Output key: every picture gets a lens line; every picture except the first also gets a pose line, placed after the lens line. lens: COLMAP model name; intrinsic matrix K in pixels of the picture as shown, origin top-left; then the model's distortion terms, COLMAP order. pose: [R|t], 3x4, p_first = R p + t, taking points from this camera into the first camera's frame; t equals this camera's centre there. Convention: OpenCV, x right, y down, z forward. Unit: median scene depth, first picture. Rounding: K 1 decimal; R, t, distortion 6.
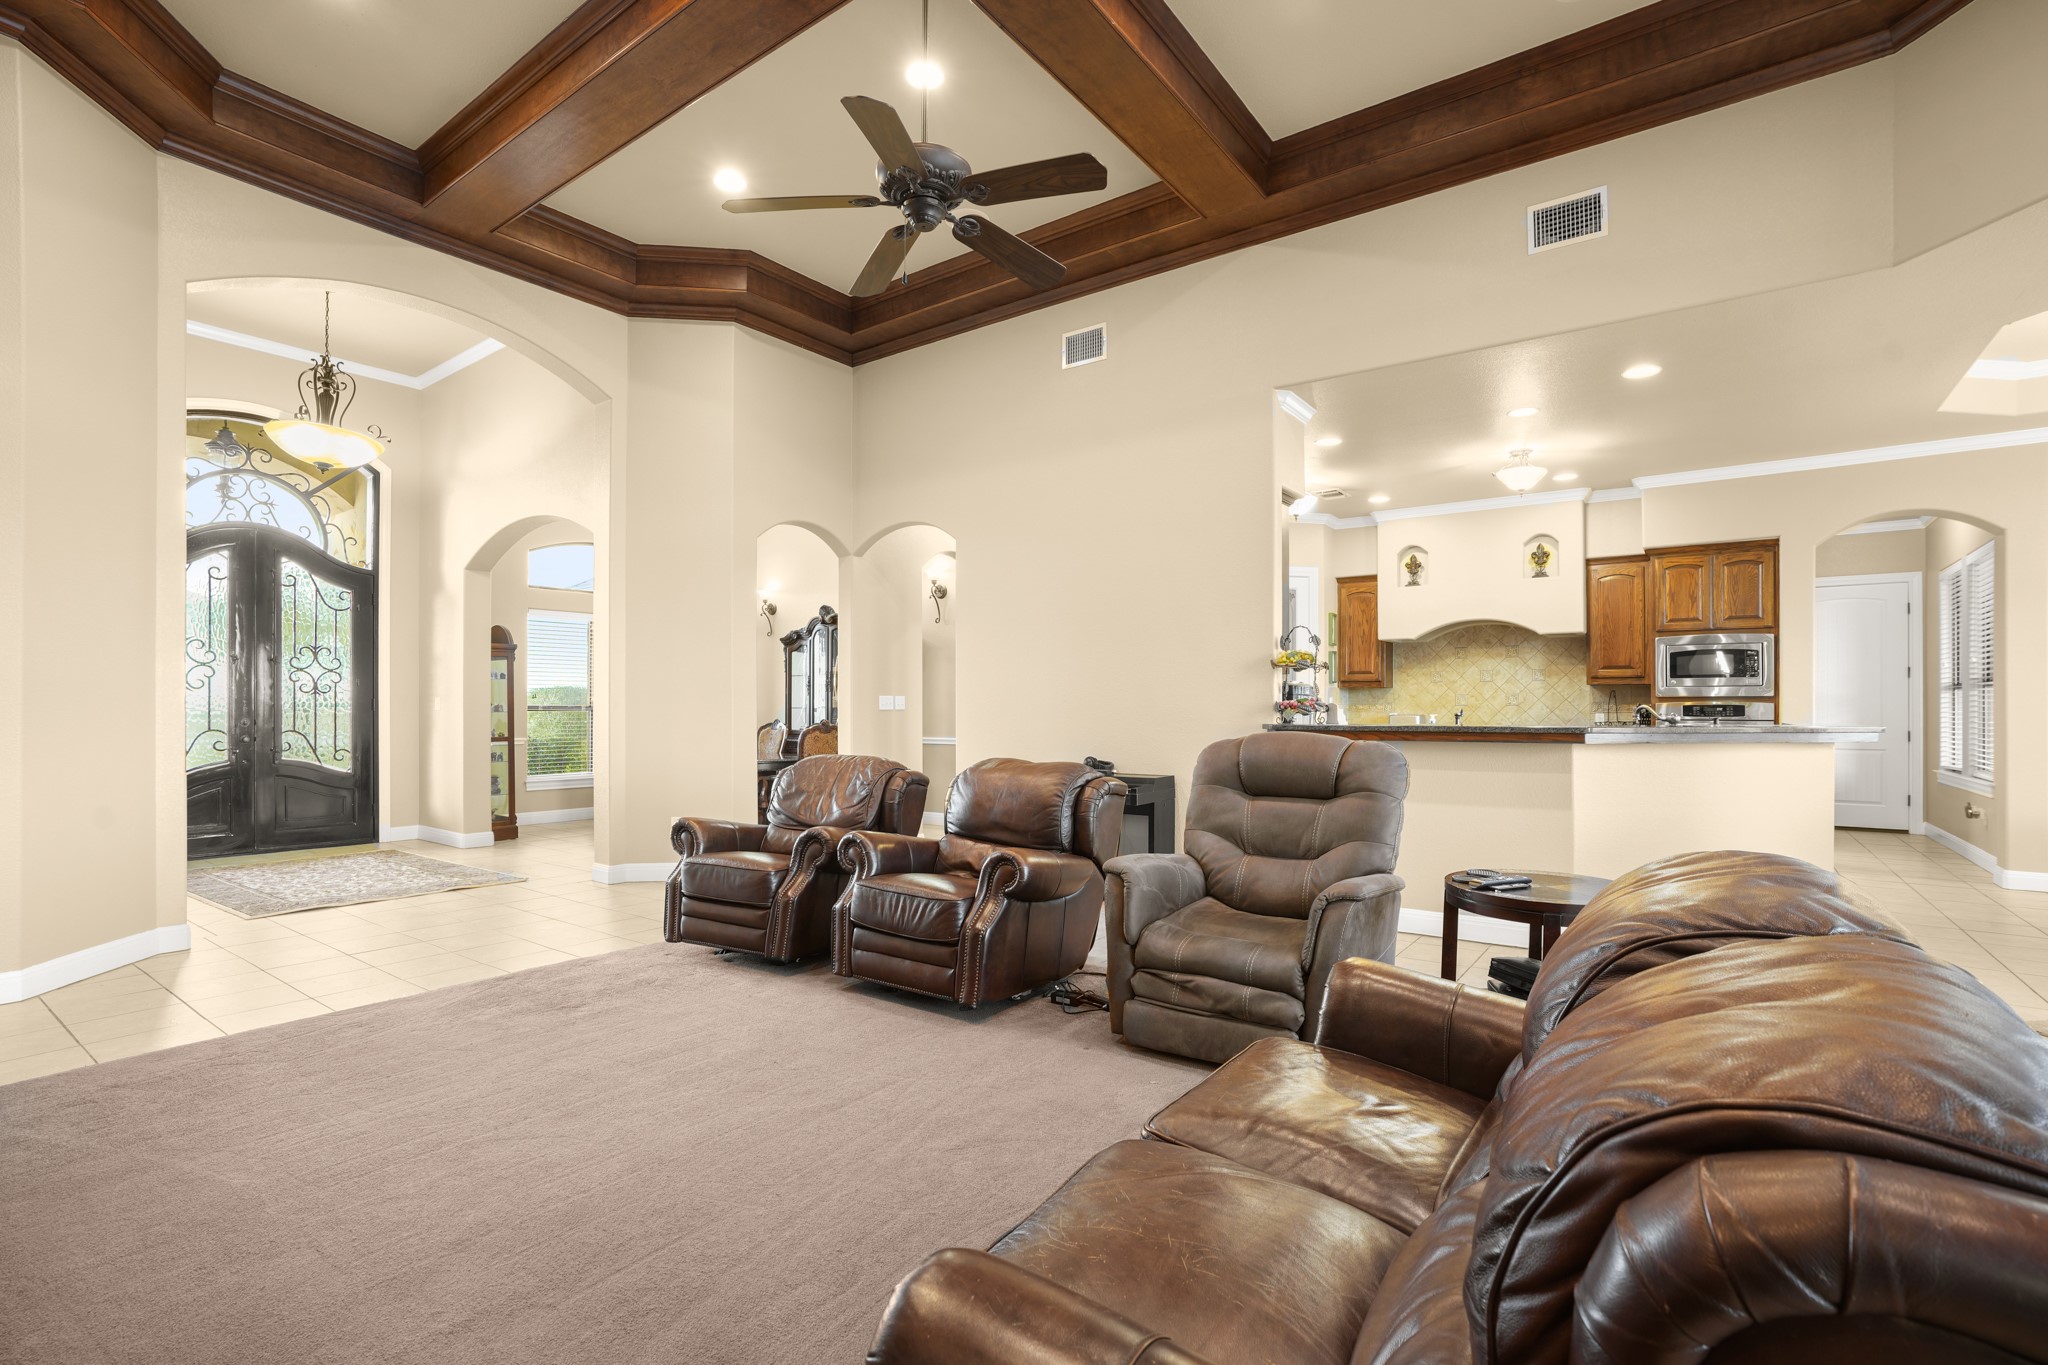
lens RADIAL K [[930.4, 0, 1041.2], [0, 930.4, 704.2], [0, 0, 1]] dist [-0.019809, 0.007998]
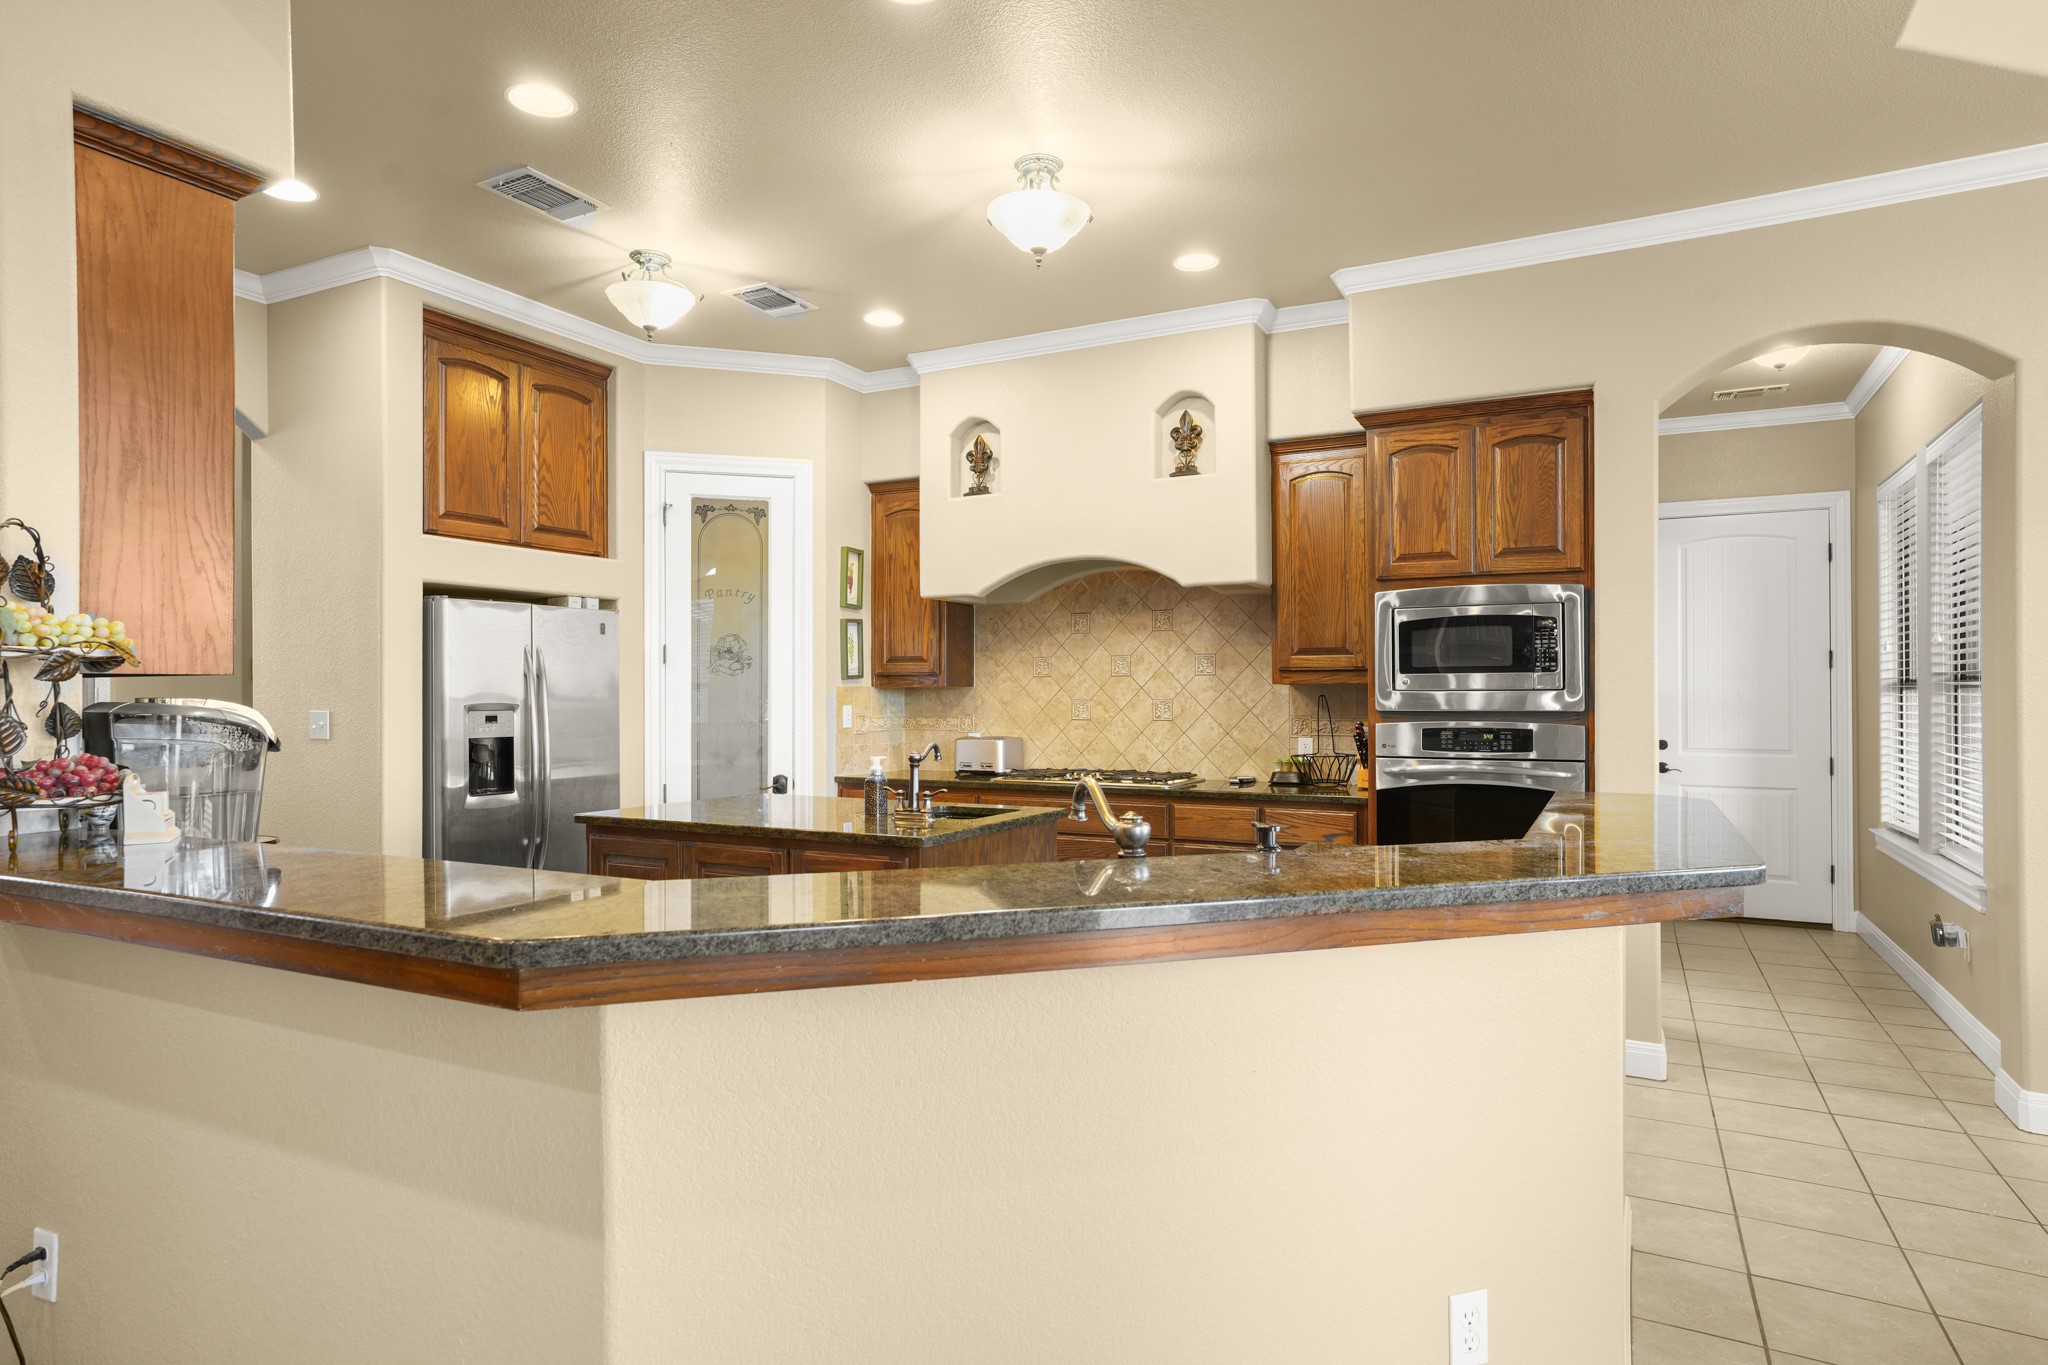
lens RADIAL K [[1153.0, 0, 1007.8], [0, 1153.0, 683.4], [0, 0, 1]] dist [-0.005573, 0.003366]
pose [[0.990537, -0.001380, 0.137240, 0.357162], [0.002359, 0.999973, -0.006971, -0.017520], [-0.137227, 0.007229, 0.990513, 0.382403]]
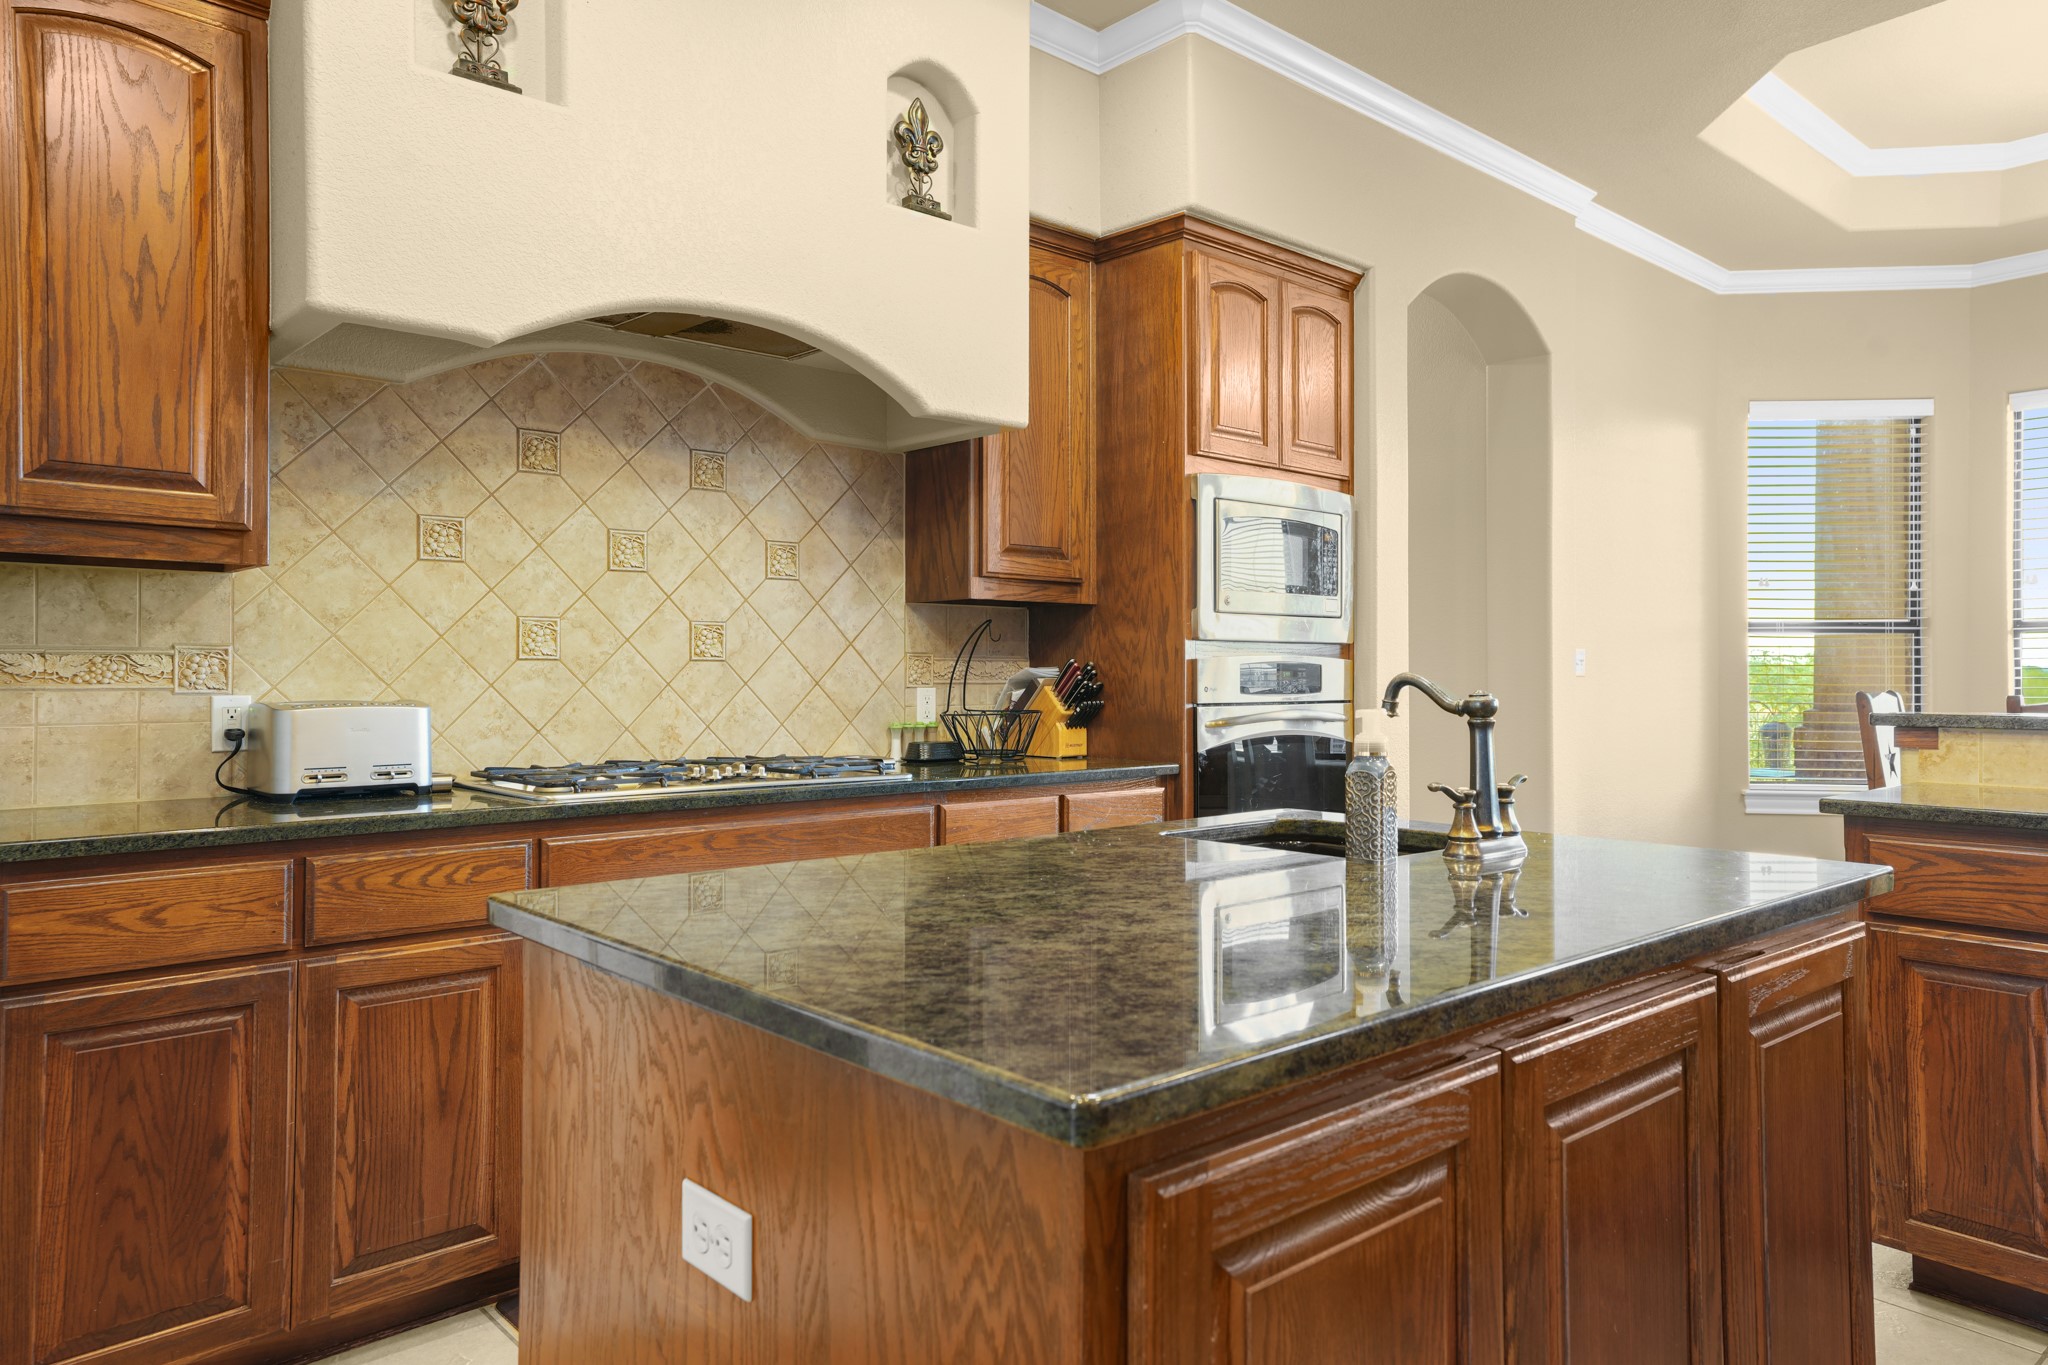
lens RADIAL K [[1314.6, 0, 1023.5], [0, 1314.6, 660.6], [0, 0, 1]] dist [0.023933, 0.002465]
pose [[0.225638, 0.008464, 0.974174, 0.151904], [-0.003547, 0.999963, -0.007866, 0.003989], [-0.974205, -0.001680, 0.225660, 0.887452]]
